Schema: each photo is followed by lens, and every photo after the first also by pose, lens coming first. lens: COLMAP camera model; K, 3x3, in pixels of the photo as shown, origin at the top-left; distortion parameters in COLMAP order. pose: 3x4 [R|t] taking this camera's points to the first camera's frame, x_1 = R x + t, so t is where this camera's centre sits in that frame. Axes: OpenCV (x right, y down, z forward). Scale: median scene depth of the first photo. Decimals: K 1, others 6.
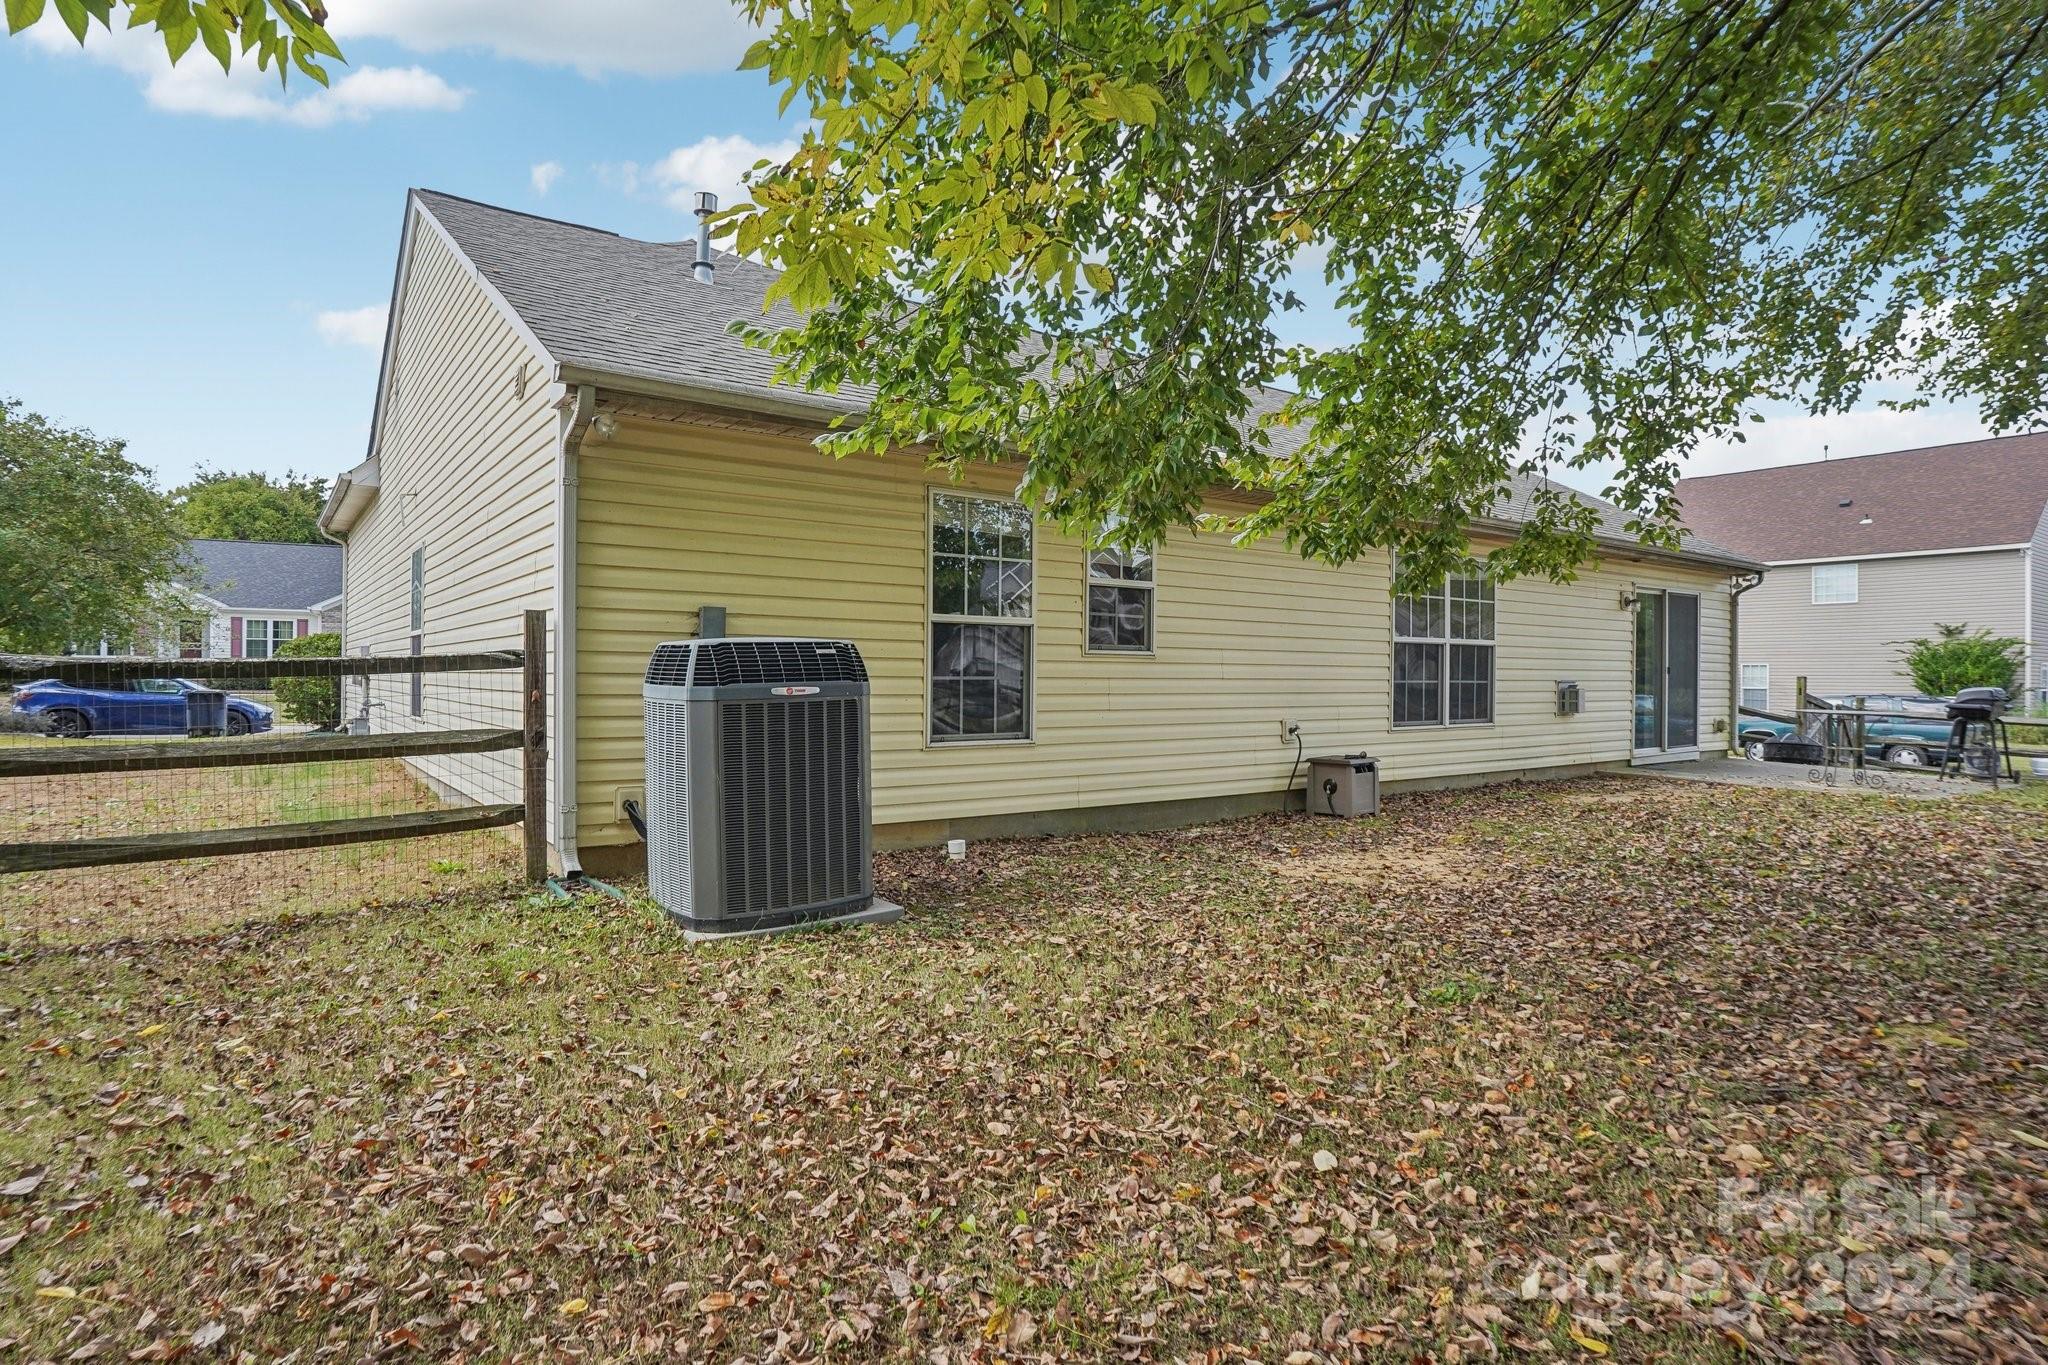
lens RADIAL K [[1101.7, 0, 1024.0], [0, 1101.7, 682.5], [0, 0, 1]] dist [-0.055801, 0.030579]
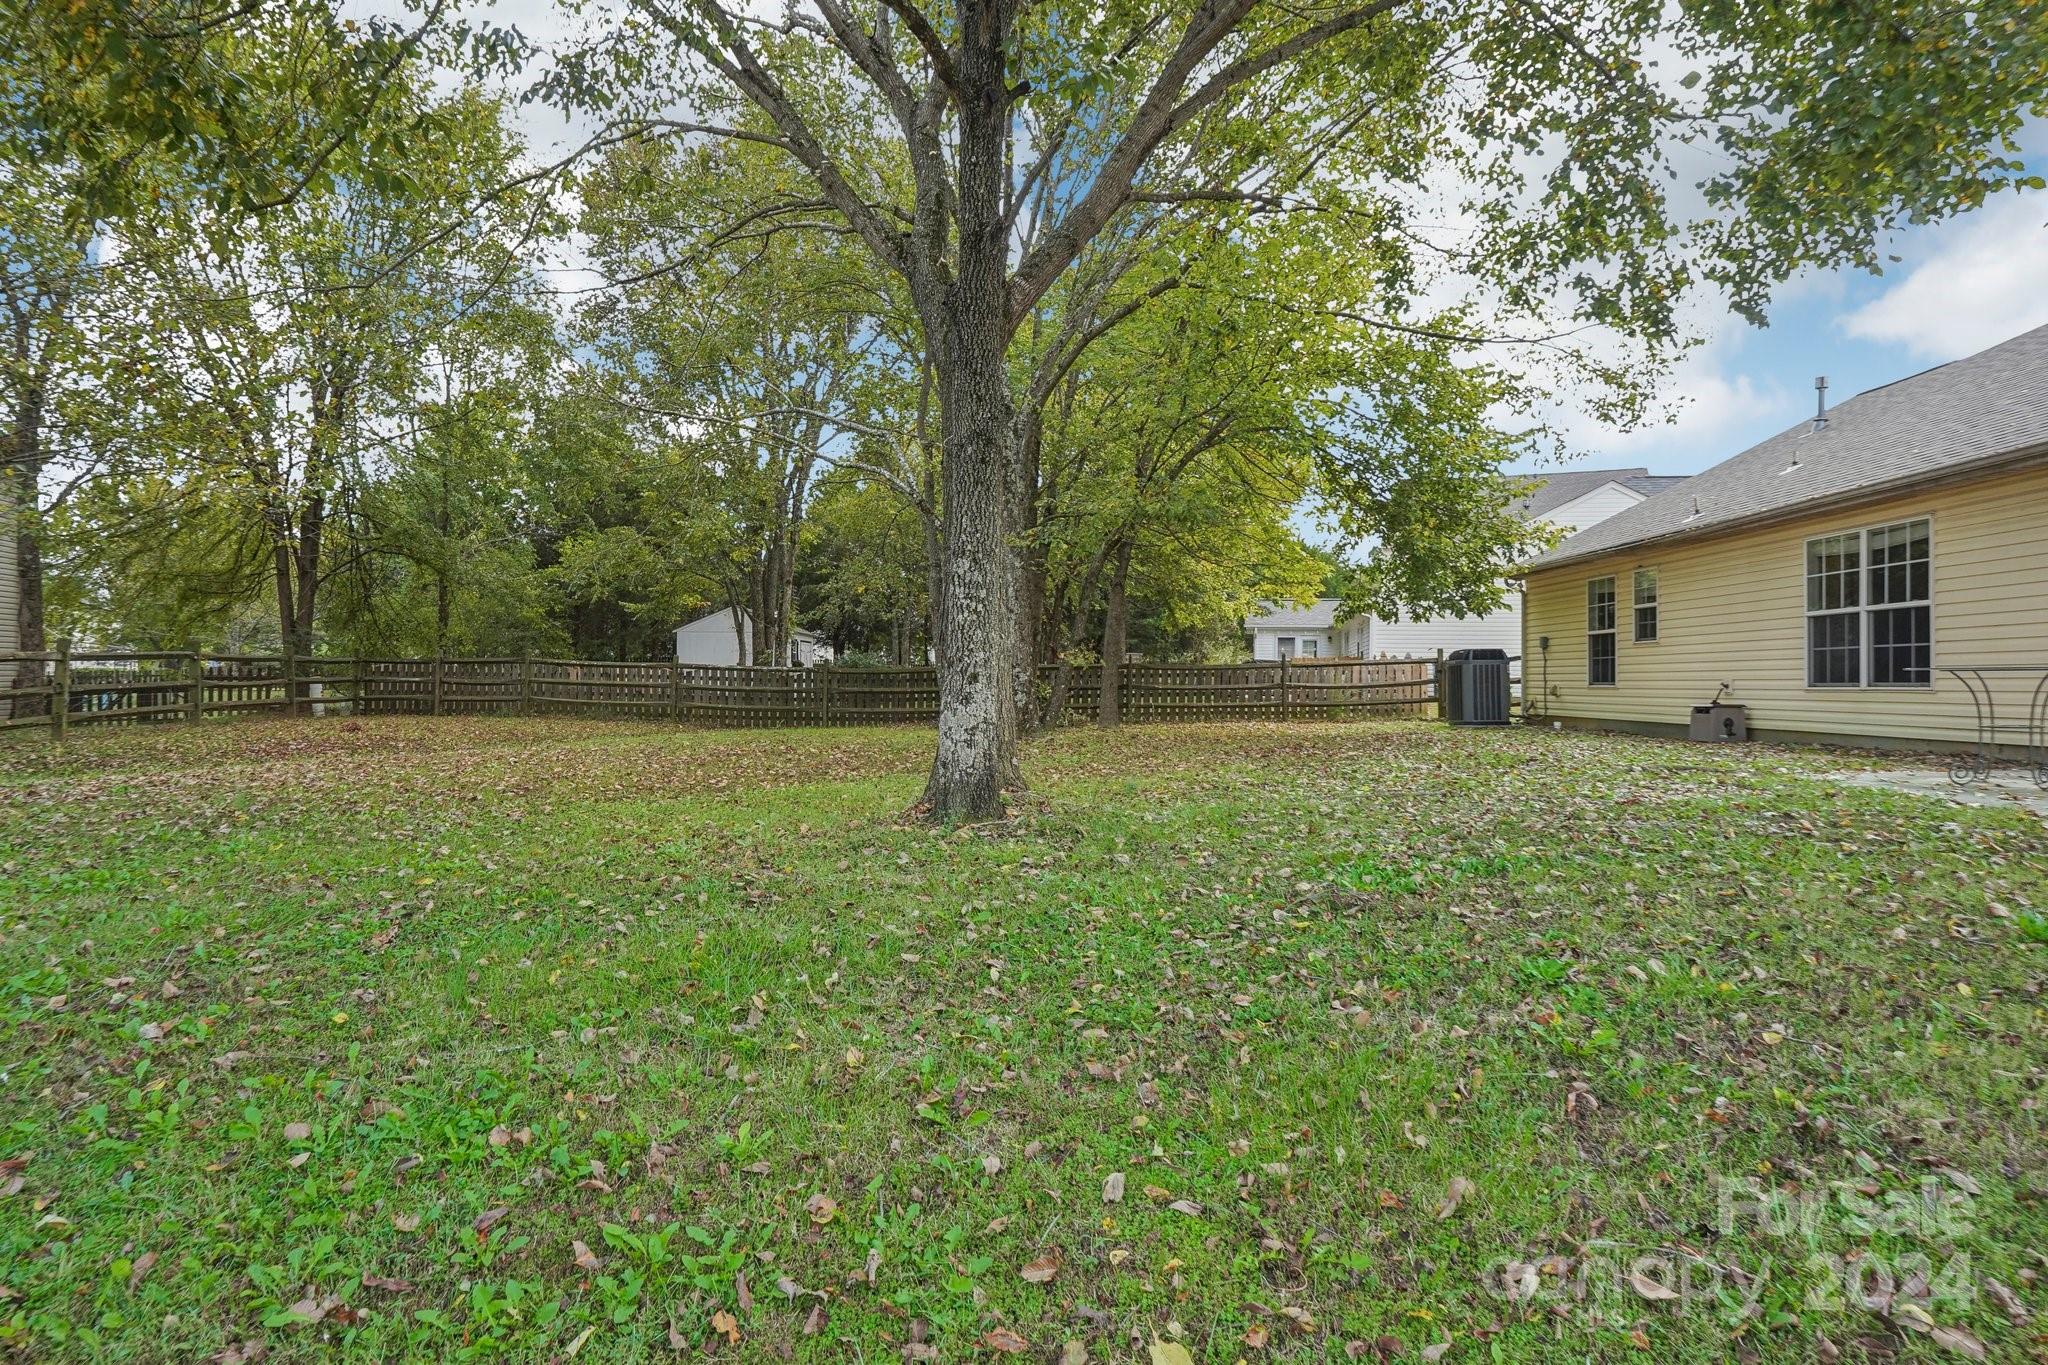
lens RADIAL K [[1101.7, 0, 1024.0], [0, 1101.7, 682.5], [0, 0, 1]] dist [-0.055801, 0.030579]
pose [[-0.607431, 0.006620, -0.794345, 1.756767], [0.015194, 0.999879, -0.003287, 0.026544], [0.794227, -0.014066, -0.607458, 1.011124]]
